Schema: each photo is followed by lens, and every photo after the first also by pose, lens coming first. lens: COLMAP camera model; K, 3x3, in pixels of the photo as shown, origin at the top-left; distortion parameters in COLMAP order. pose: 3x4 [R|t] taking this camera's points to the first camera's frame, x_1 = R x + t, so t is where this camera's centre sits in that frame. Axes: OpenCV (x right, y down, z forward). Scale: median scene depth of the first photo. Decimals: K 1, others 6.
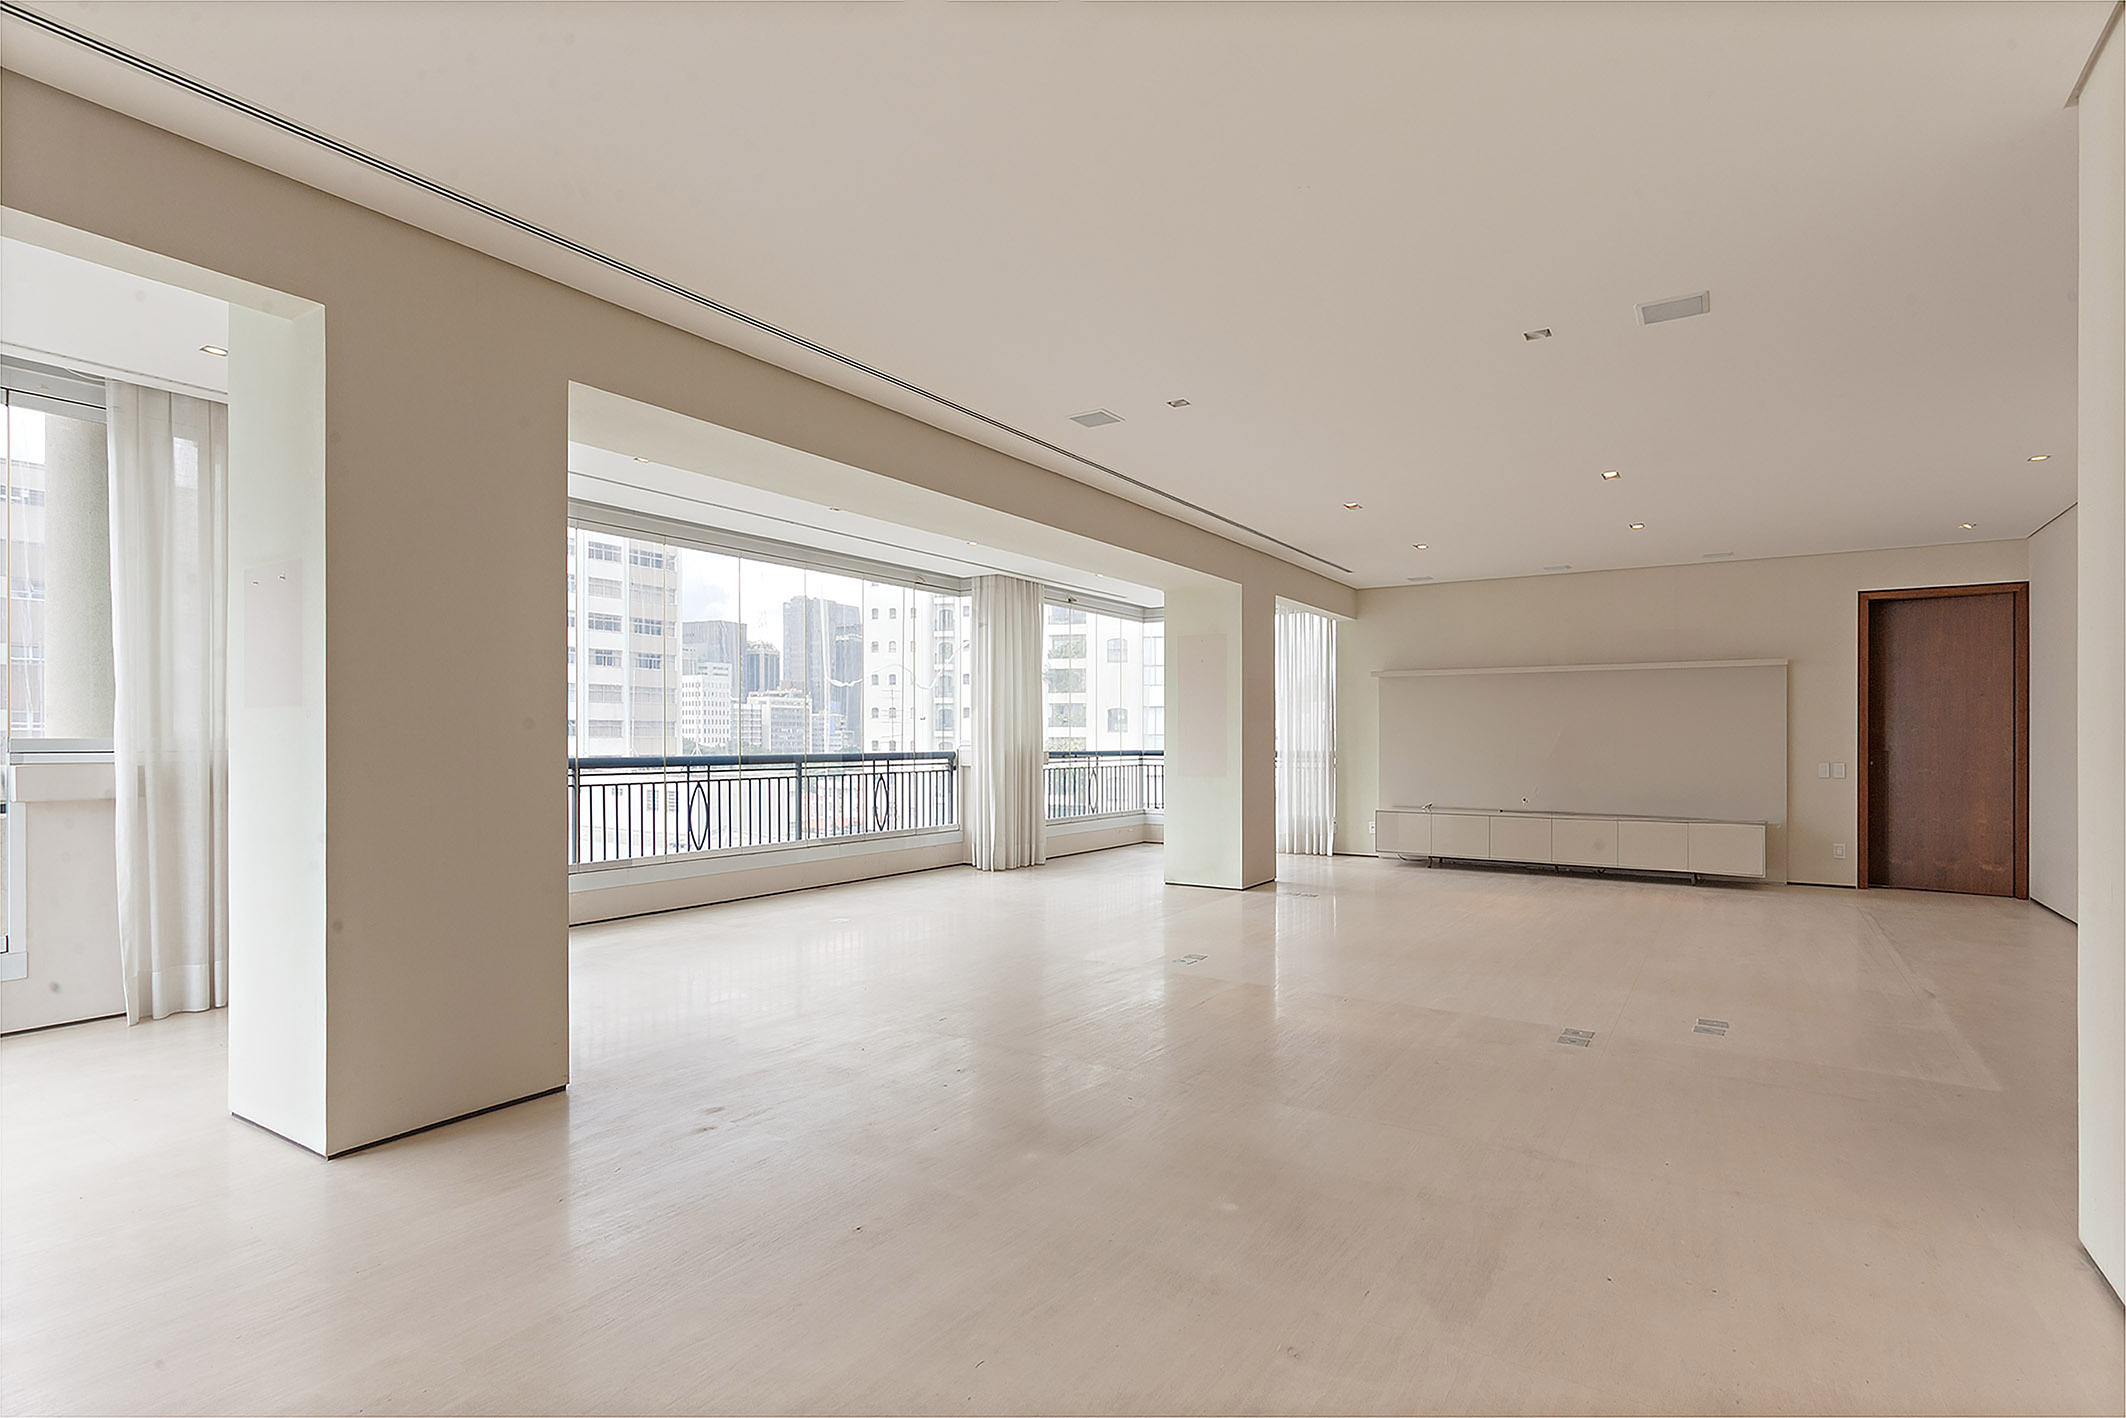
lens RADIAL K [[1128.4, 0, 1058.7], [0, 1128.4, 750.3], [0, 0, 1]] dist [-0.000192, 0.000248]
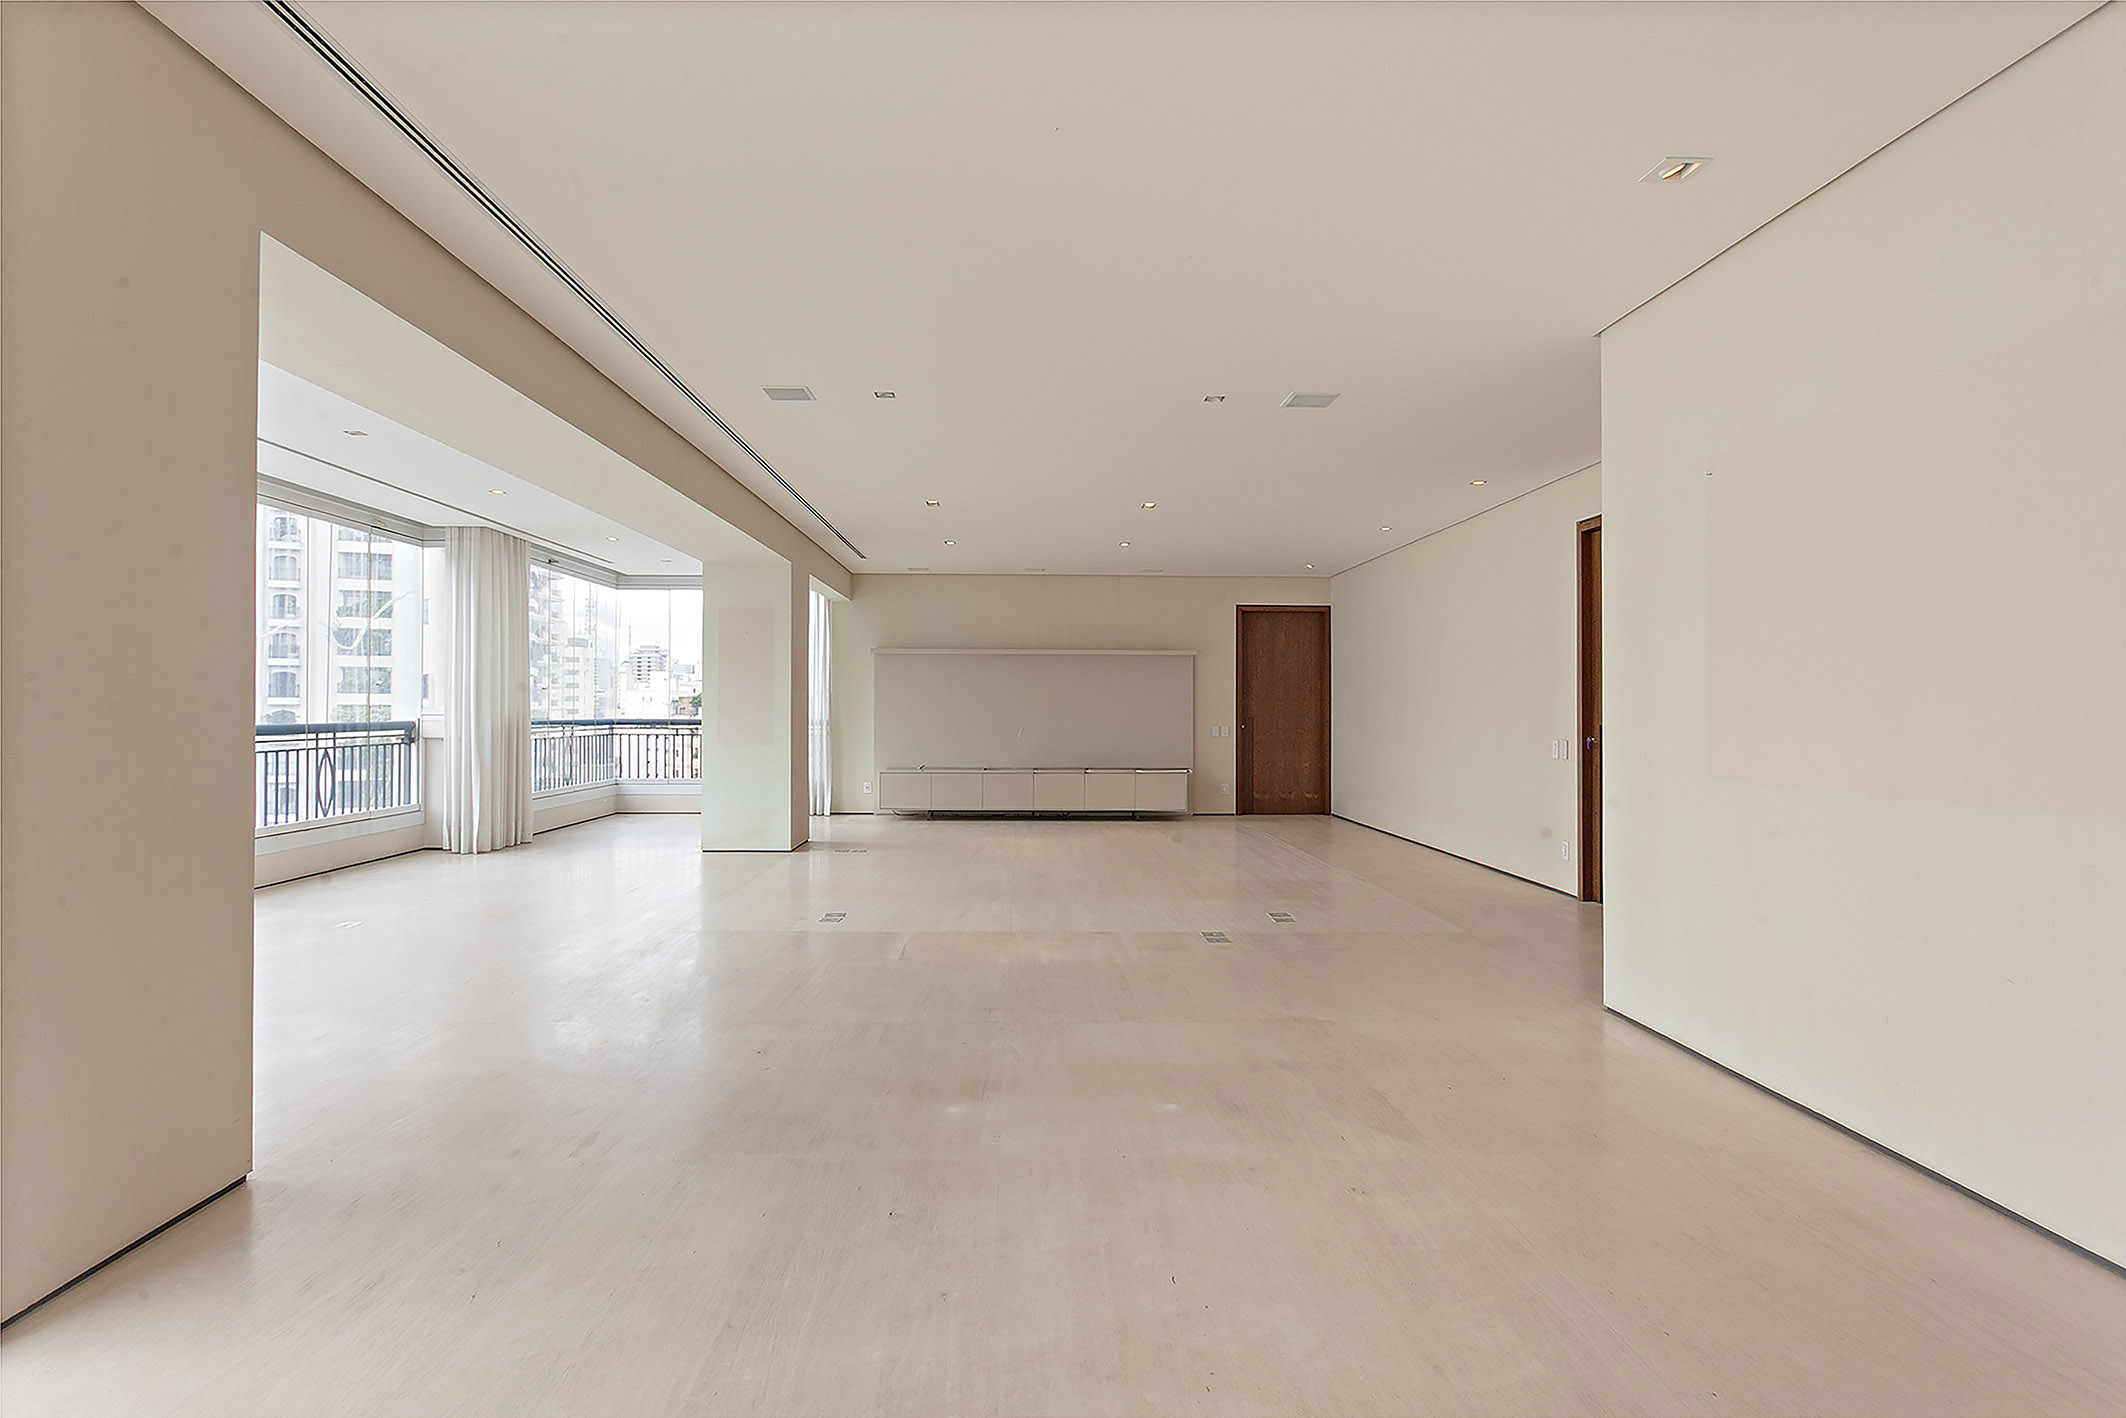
lens RADIAL K [[1043.6, 0, 1046.1], [0, 1043.6, 708.0], [0, 0, 1]] dist [-0.003745, 0.000180]
pose [[0.812463, 0.001981, 0.583010, -0.192902], [0.003727, 0.999956, -0.008591, -0.000835], [-0.583001, 0.009153, 0.812420, 0.061242]]
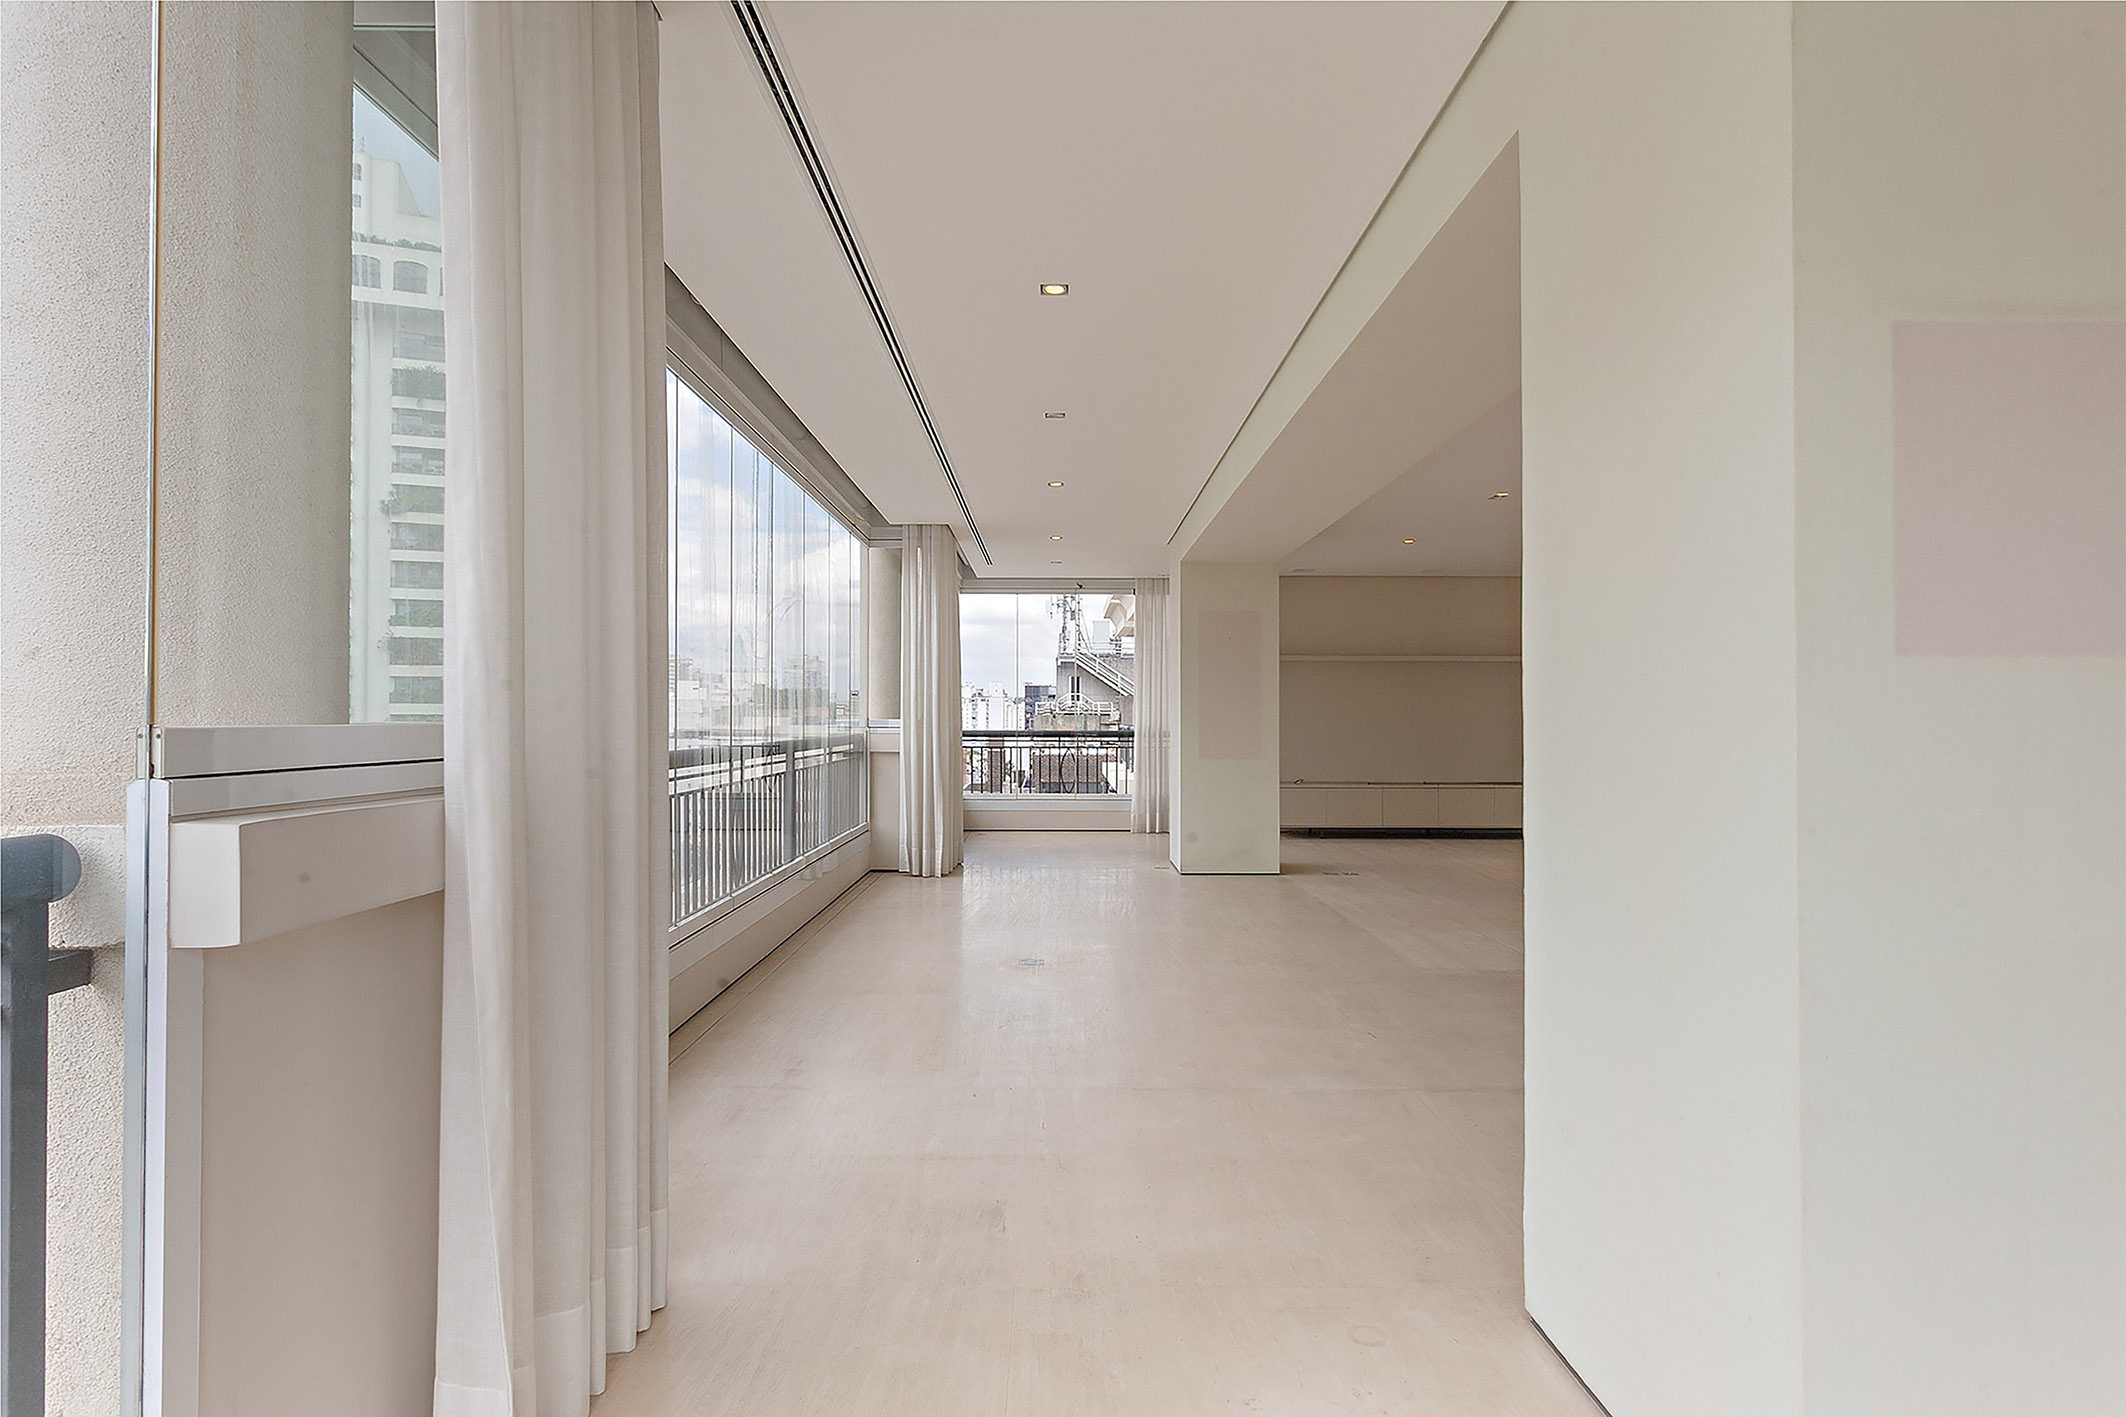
lens RADIAL K [[1043.6, 0, 1046.1], [0, 1043.6, 707.5], [0, 0, 1]] dist [-0.003745, 0.000180]
pose [[0.817738, 0.005921, 0.575560, -0.484341], [0.004919, 0.999839, -0.017276, -0.005538], [-0.575569, 0.016958, 0.817577, 0.352199]]
